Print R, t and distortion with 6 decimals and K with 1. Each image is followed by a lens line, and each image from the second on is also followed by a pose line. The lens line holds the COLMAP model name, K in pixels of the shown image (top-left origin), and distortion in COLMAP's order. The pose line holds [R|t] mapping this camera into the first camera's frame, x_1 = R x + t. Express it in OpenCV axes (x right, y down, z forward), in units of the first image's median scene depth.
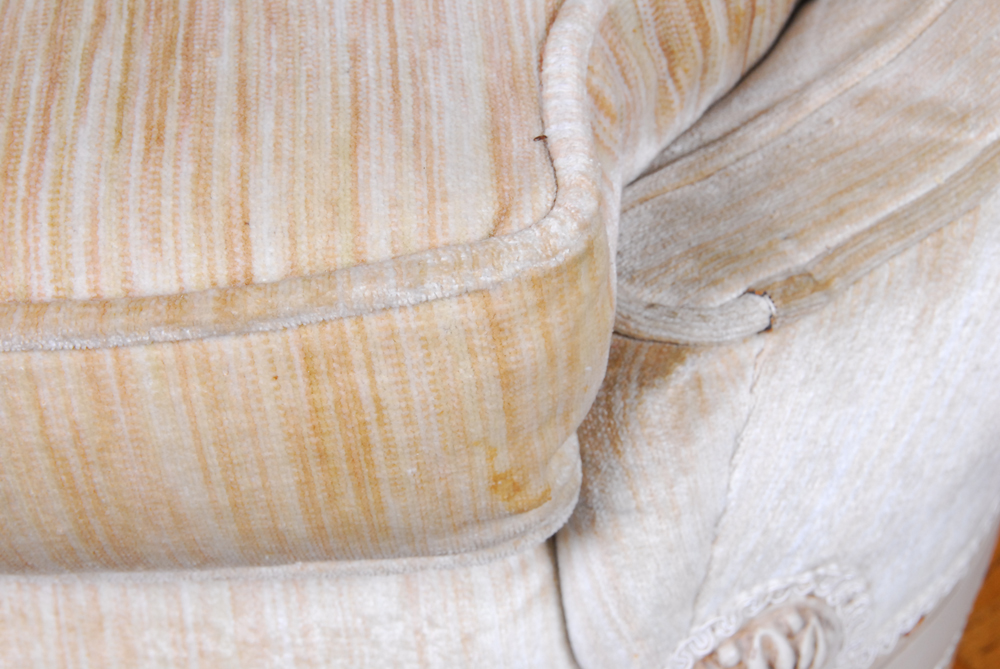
lens RADIAL K [[1878.6, 0, 500.9], [0, 1878.6, 333.5], [0, 0, 1]] dist [-0.008984, 0.000000]
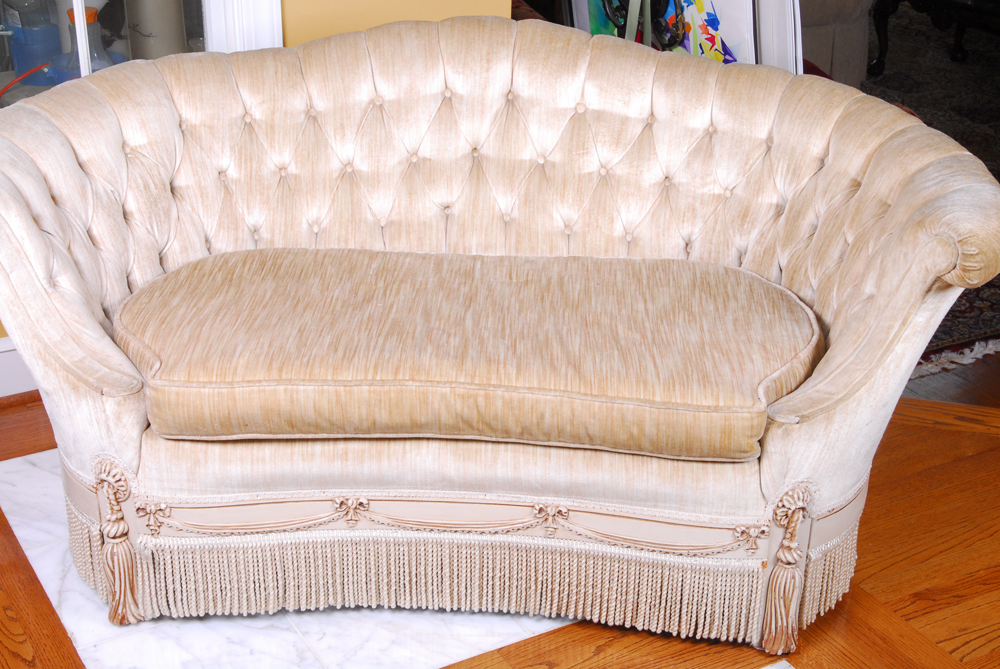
lens RADIAL K [[1624.8, 0, 505.9], [0, 1624.8, 331.2], [0, 0, 1]] dist [0.087894, 0.000000]
pose [[0.992759, 0.067654, -0.099257, -0.280570], [-0.093880, 0.952481, -0.289769, 1.276983], [0.074937, 0.296989, 0.951936, -4.004645]]
